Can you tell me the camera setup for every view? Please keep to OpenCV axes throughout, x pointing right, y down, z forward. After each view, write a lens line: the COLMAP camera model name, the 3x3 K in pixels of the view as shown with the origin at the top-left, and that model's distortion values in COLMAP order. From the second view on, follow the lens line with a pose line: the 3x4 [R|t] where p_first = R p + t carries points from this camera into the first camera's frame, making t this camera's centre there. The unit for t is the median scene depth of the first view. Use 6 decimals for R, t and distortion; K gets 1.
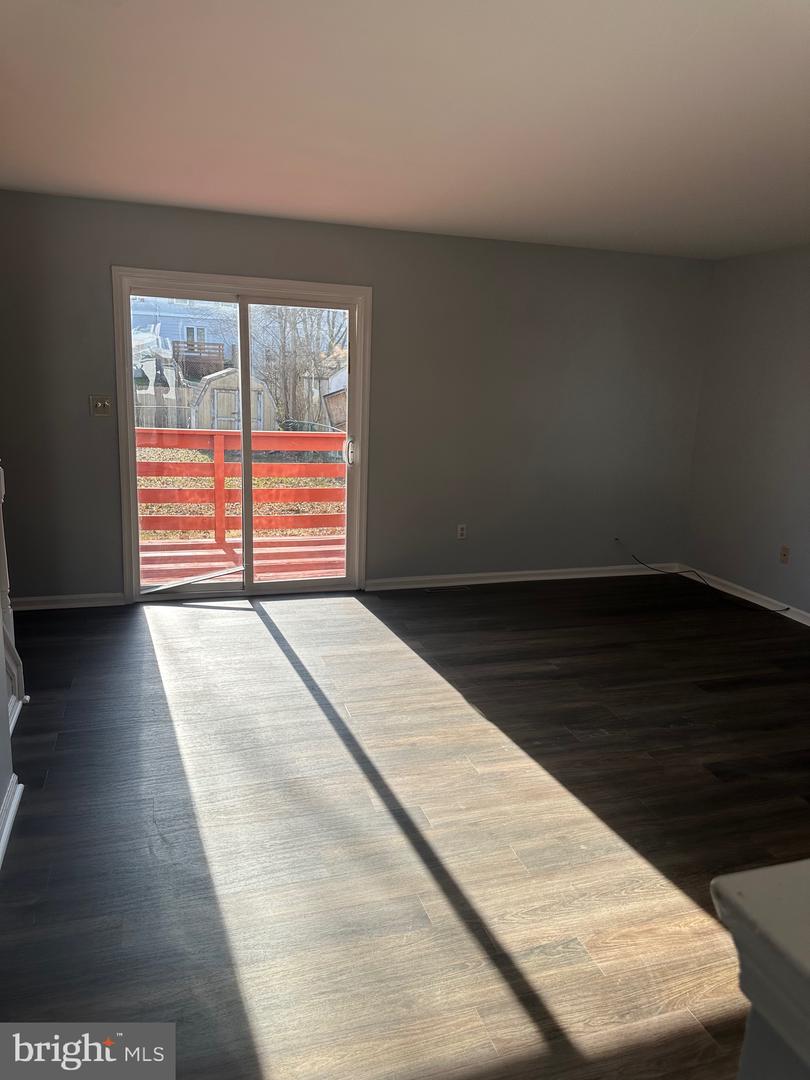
lens RADIAL K [[758.2, 0, 407.7], [0, 758.2, 539.3], [0, 0, 1]] dist [0.027774, -0.042692]
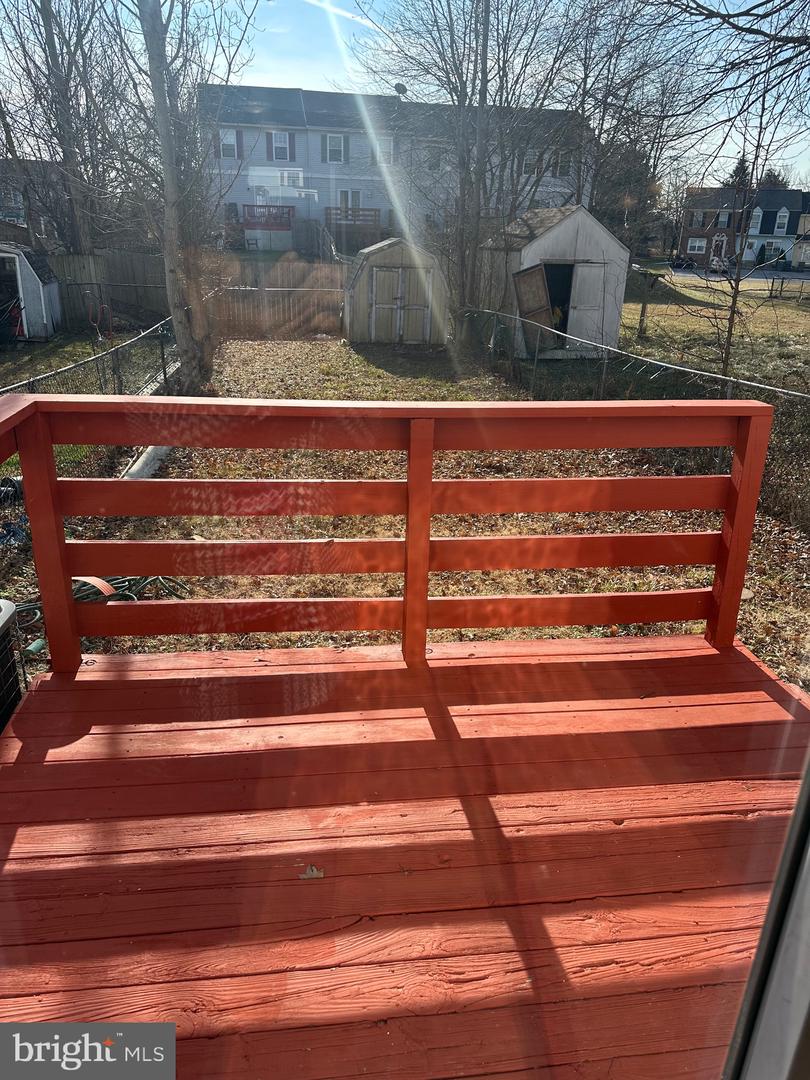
lens RADIAL K [[758.2, 0, 406.9], [0, 758.2, 545.9], [0, 0, 1]] dist [0.027774, -0.042692]
pose [[0.980837, 0.055384, -0.186791, -0.059722], [-0.023772, 0.985601, 0.167408, -0.047483], [0.193373, -0.159760, 0.968031, 0.206731]]
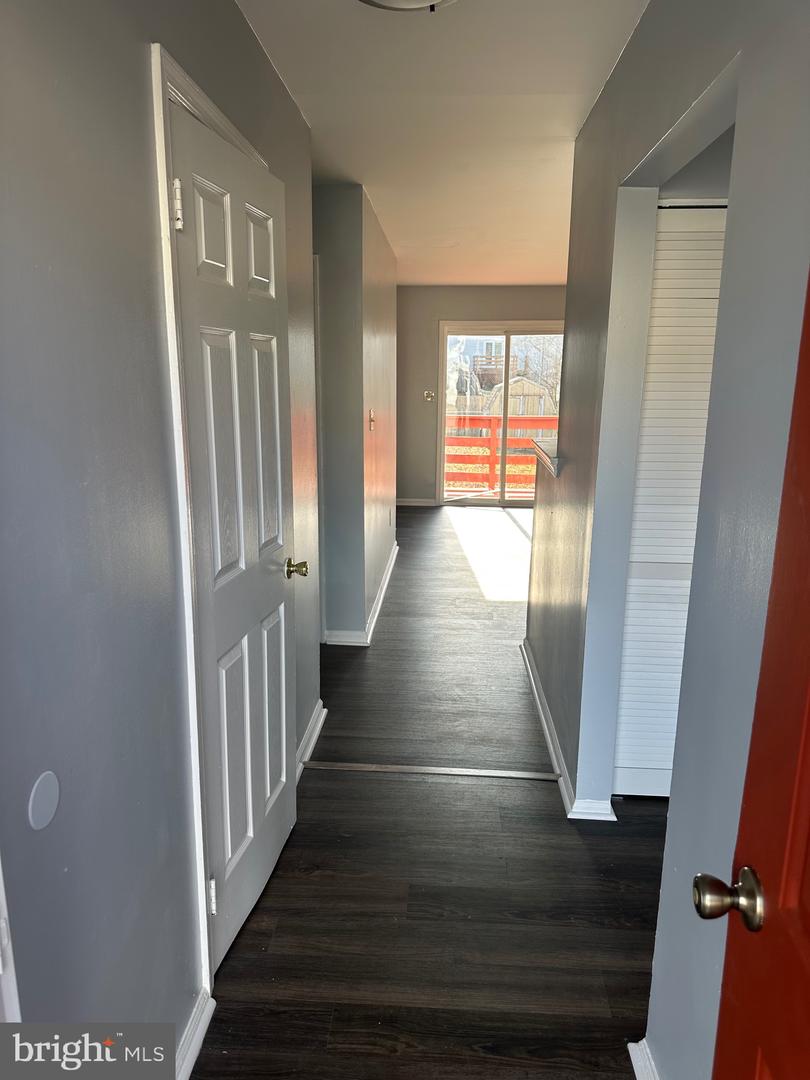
lens RADIAL K [[758.2, 0, 398.2], [0, 758.2, 548.2], [0, 0, 1]] dist [0.027774, -0.042692]
pose [[0.925046, 0.054833, -0.375877, 0.054444], [-0.055560, 0.998416, 0.008915, 0.041284], [0.375771, 0.012637, 0.926627, -0.164903]]
